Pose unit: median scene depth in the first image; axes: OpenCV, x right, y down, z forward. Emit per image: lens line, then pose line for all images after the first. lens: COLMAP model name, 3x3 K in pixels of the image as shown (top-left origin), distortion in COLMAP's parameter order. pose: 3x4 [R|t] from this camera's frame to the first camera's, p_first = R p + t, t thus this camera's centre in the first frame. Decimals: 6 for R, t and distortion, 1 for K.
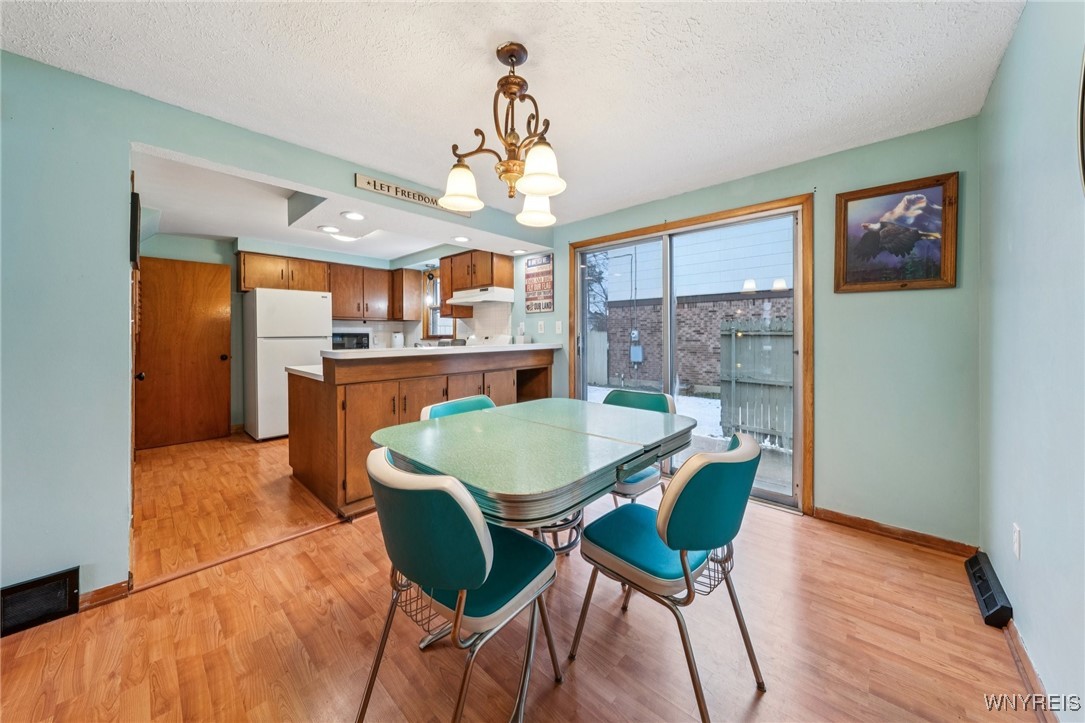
lens RADIAL K [[374.3, 0, 542.0], [0, 374.3, 330.6], [0, 0, 1]] dist [-0.000584, -0.000064]
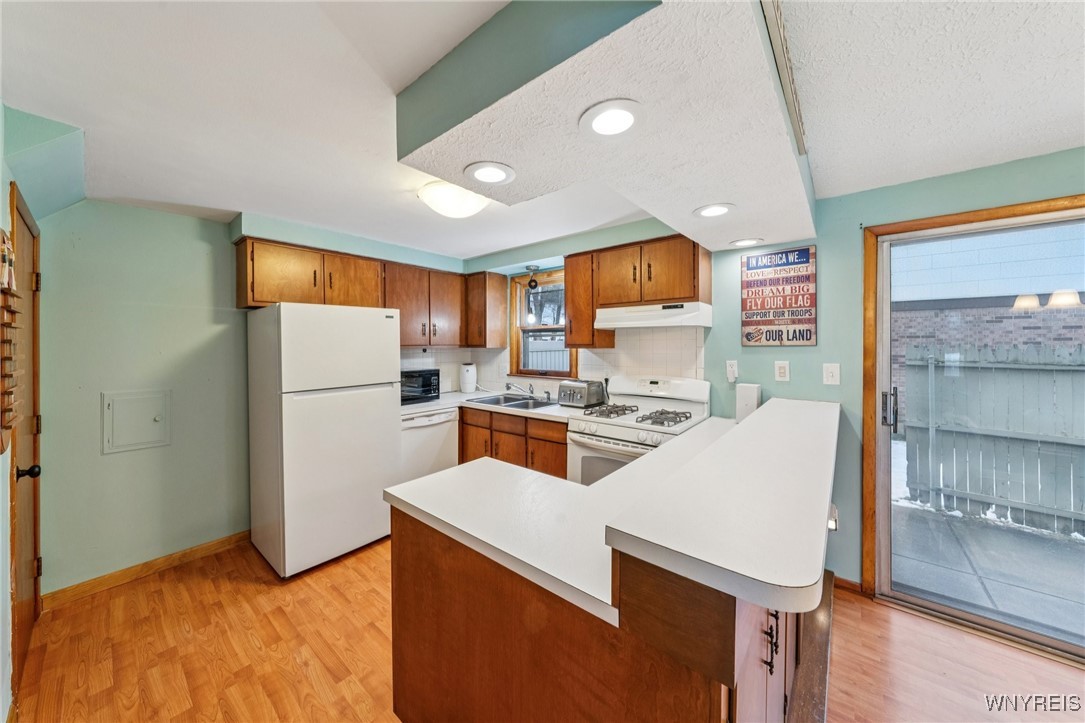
lens RADIAL K [[369.7, 0, 543.0], [0, 369.7, 339.9], [0, 0, 1]] dist [0.002210, 0.000064]
pose [[0.998347, -0.001474, 0.057452, -0.360500], [0.001267, 0.999993, 0.003647, -0.053121], [-0.057457, -0.003568, 0.998342, 0.382275]]
